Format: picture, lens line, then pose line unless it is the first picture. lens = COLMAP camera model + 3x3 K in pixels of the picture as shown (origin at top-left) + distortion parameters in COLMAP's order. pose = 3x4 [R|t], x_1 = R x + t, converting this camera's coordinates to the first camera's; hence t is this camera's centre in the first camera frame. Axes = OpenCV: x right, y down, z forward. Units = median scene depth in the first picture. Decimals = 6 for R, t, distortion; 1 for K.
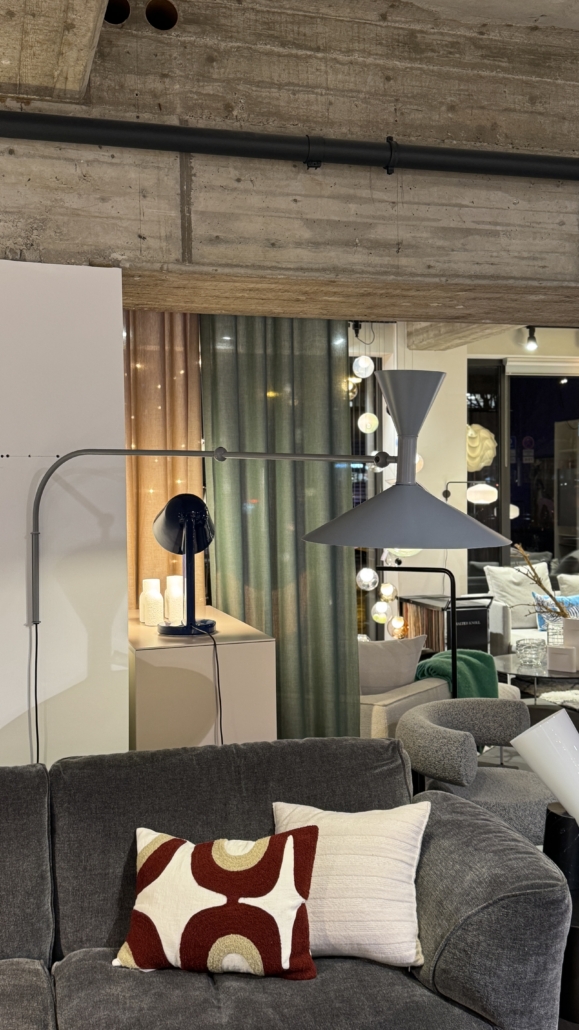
lens RADIAL K [[1010.2, 0, 287.6], [0, 1010.2, 511.4], [0, 0, 1]] dist [0.262337, -0.557826]
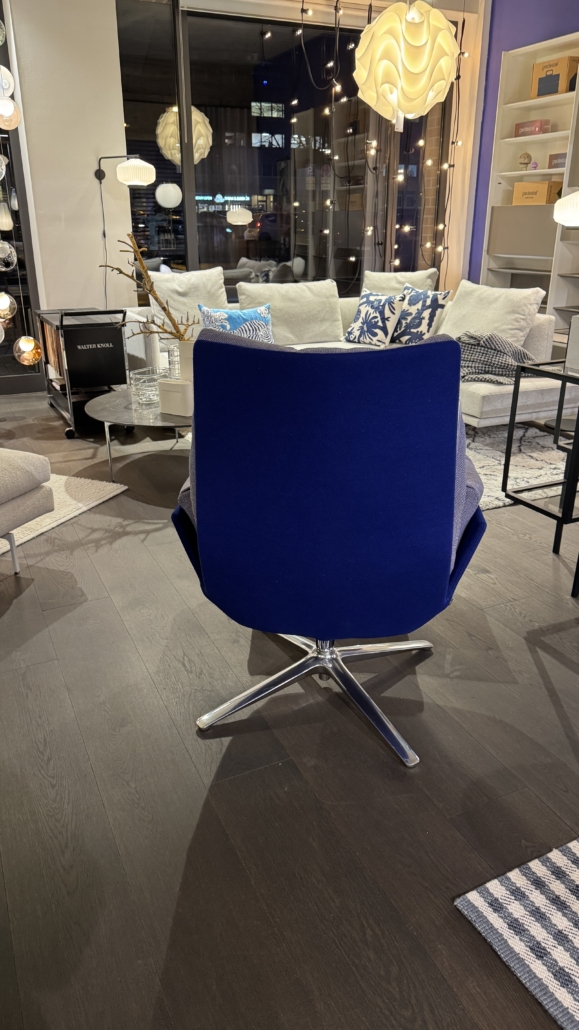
lens RADIAL K [[730.7, 0, 289.5], [0, 730.7, 515.0], [0, 0, 1]] dist [0.062525, -0.067111]
pose [[0.986606, -0.052301, 0.154512, 0.533050], [-0.005077, 0.936903, 0.349551, 0.078183], [-0.163045, -0.345654, 0.924089, 0.989931]]
